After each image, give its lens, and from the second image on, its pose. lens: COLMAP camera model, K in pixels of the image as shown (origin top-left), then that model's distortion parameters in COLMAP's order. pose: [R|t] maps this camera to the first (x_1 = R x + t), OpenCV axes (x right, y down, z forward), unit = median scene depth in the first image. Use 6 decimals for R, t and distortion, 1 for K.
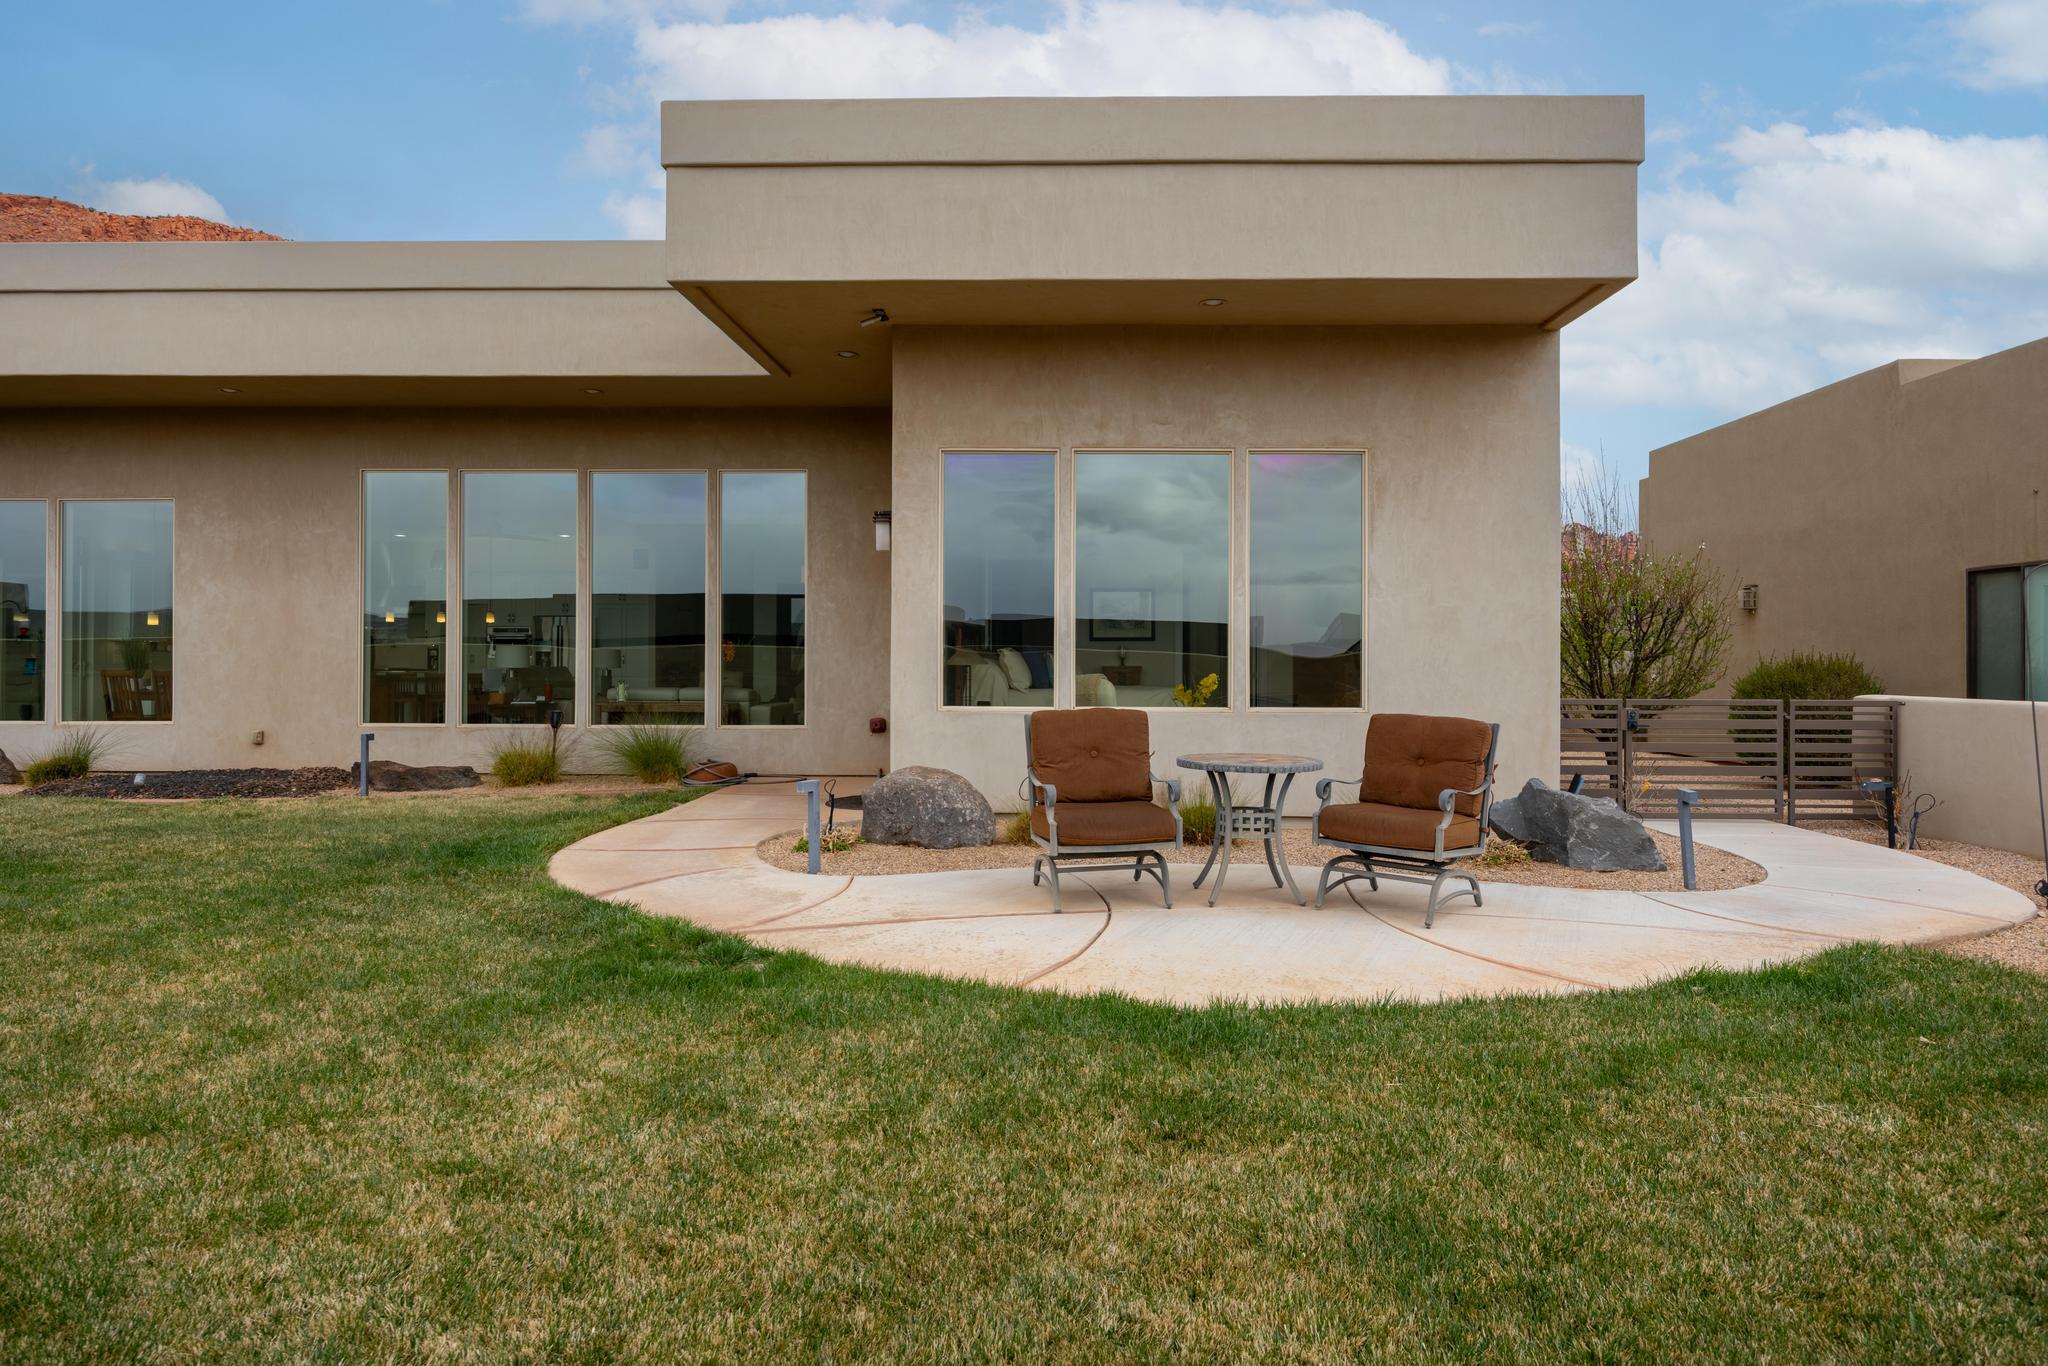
lens RADIAL K [[1278.2, 0, 1023.7], [0, 1278.2, 655.2], [0, 0, 1]] dist [-0.001587, -0.000129]
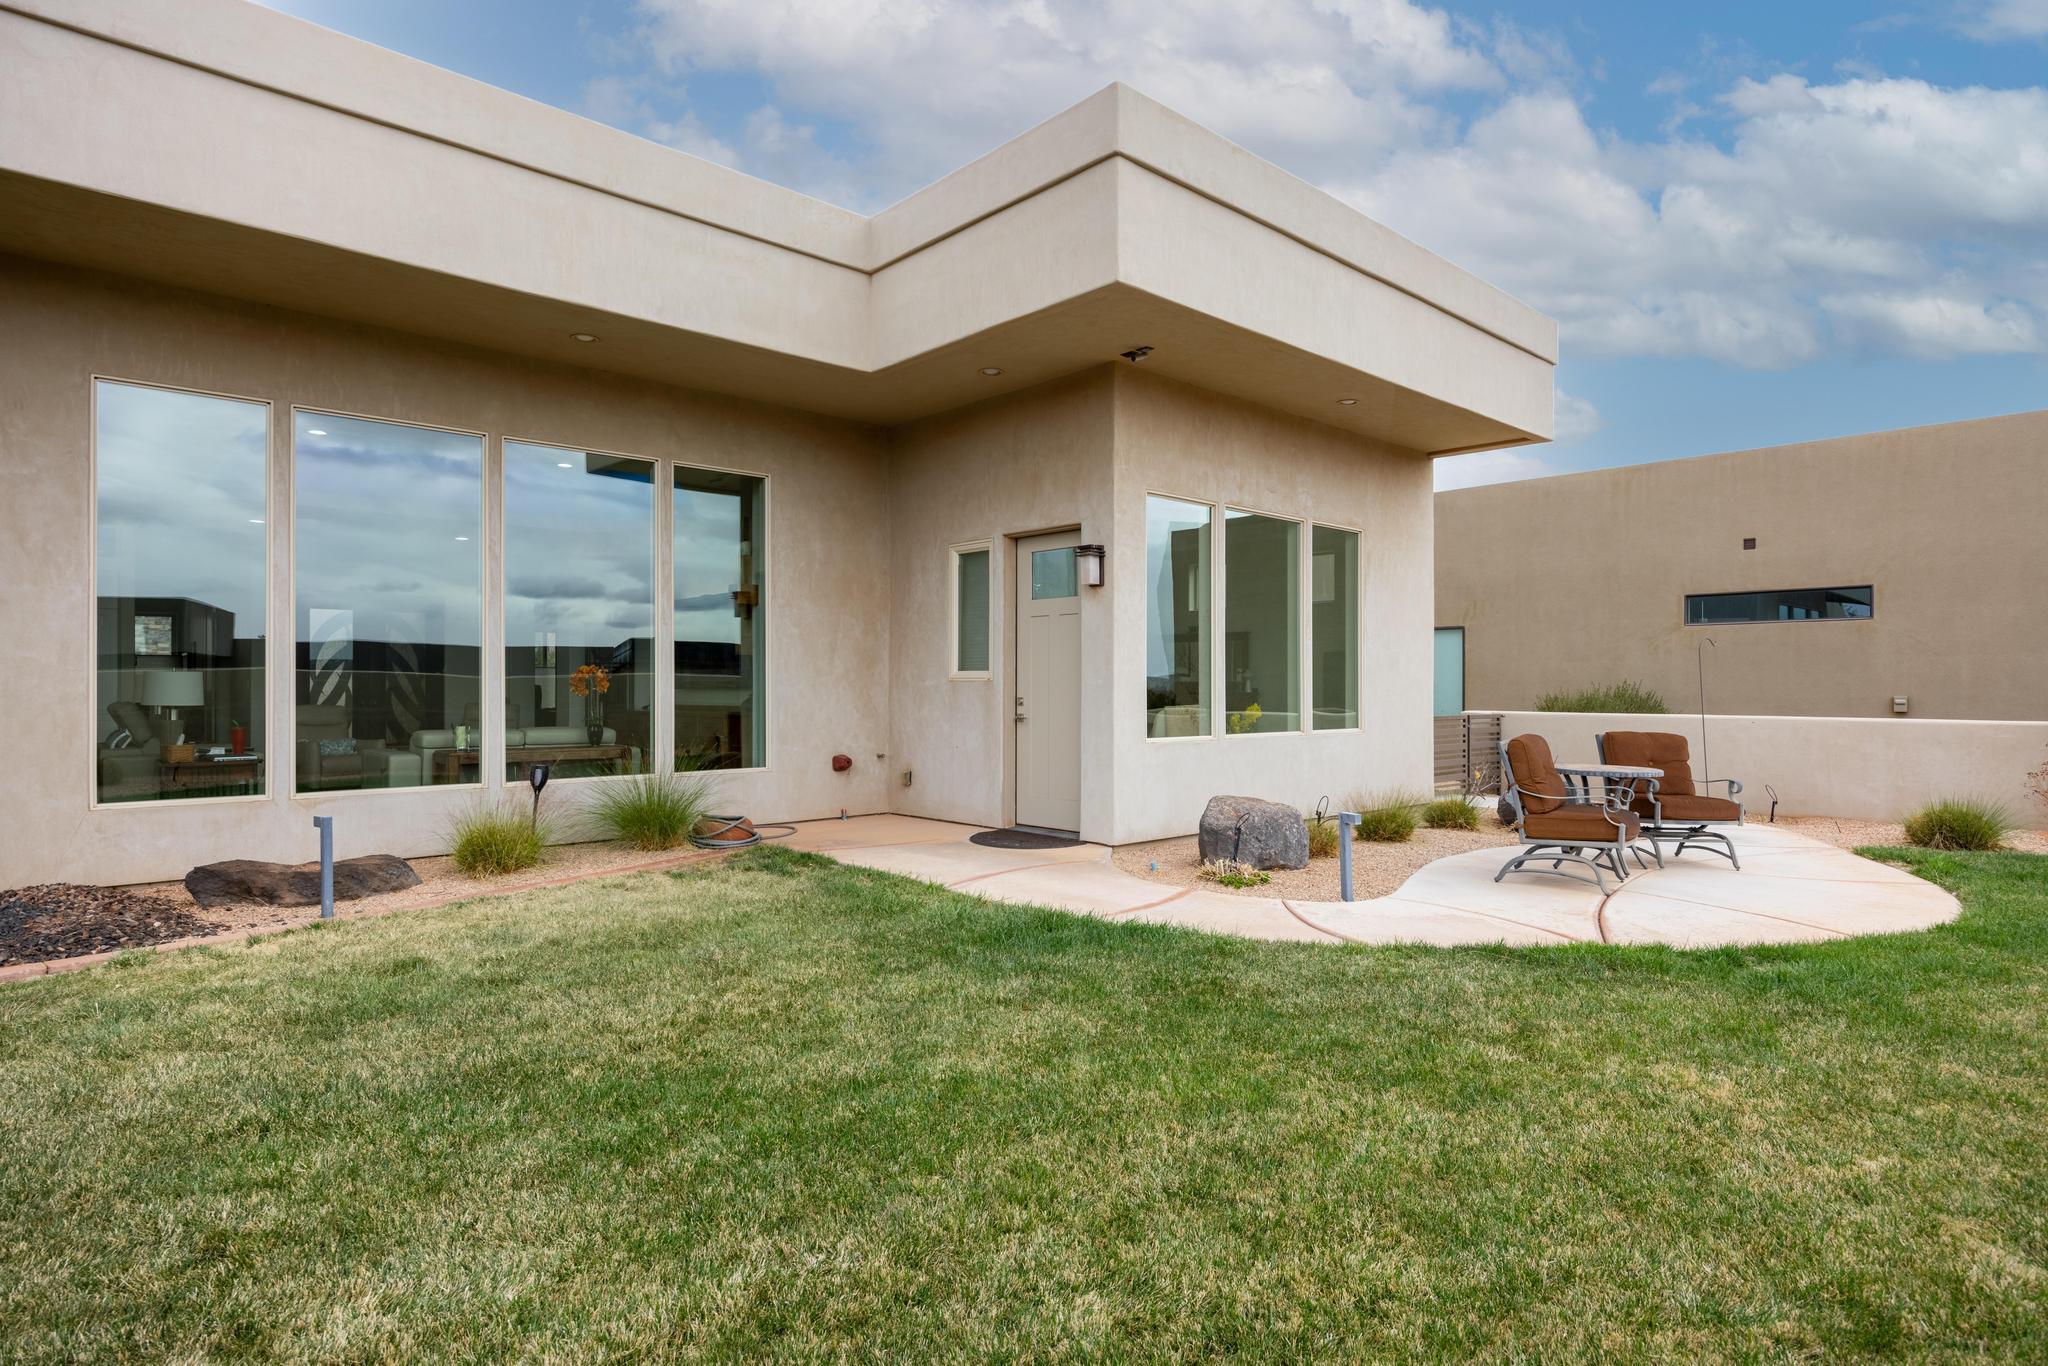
lens RADIAL K [[1099.4, 0, 1024.0], [0, 1099.4, 683.0], [0, 0, 1]] dist [0.000331, -0.000616]
pose [[0.700391, -0.000315, 0.713760, -0.591156], [-0.001366, 0.999997, 0.001781, -0.004683], [-0.713759, -0.002222, 0.700388, 0.342680]]
